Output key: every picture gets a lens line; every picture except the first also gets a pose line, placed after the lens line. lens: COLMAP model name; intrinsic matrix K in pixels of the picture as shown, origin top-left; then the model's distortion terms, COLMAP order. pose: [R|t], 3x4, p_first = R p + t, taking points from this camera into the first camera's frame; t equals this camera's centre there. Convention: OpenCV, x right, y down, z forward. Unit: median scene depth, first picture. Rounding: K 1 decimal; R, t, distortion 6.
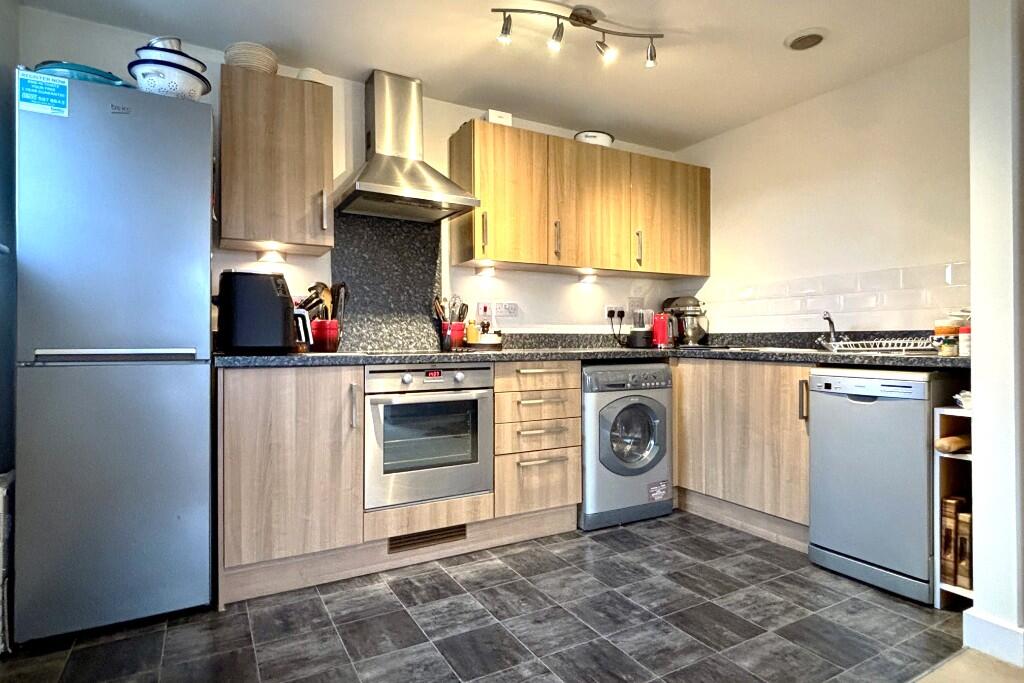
lens RADIAL K [[549.3, 0, 513.0], [0, 549.3, 347.8], [0, 0, 1]] dist [0.004783, -0.000647]
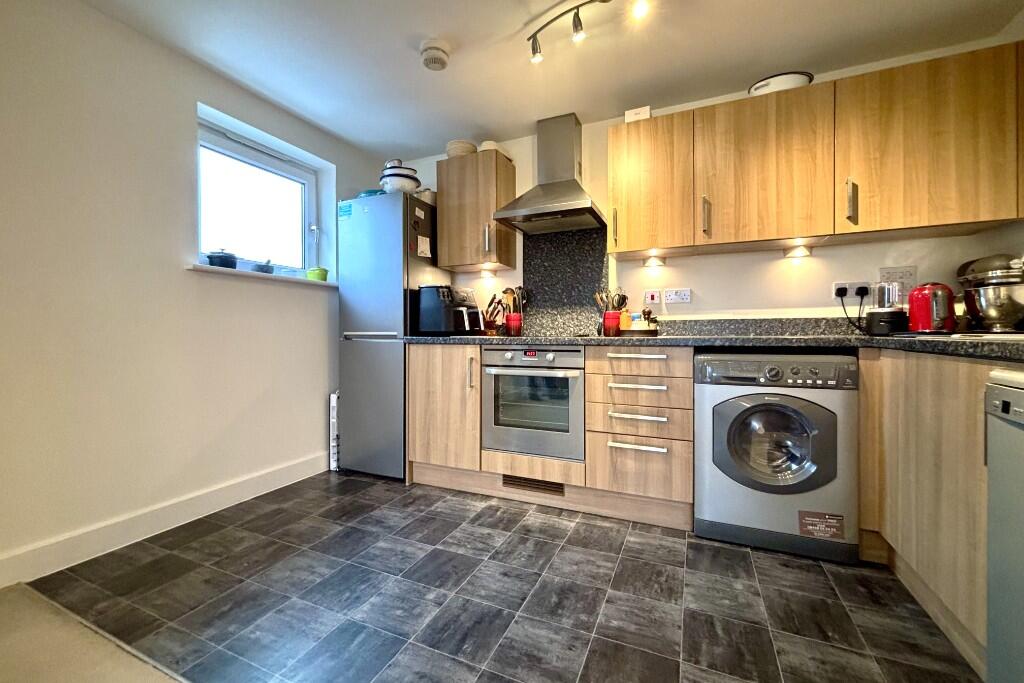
lens RADIAL K [[419.9, 0, 512.0], [0, 419.9, 341.5], [0, 0, 1]] dist [0.000161, -0.000275]
pose [[0.590979, 0.014675, -0.806553, 0.553456], [-0.009569, 0.999892, 0.011181, 0.009537], [0.806630, 0.001110, 0.591055, 0.377354]]
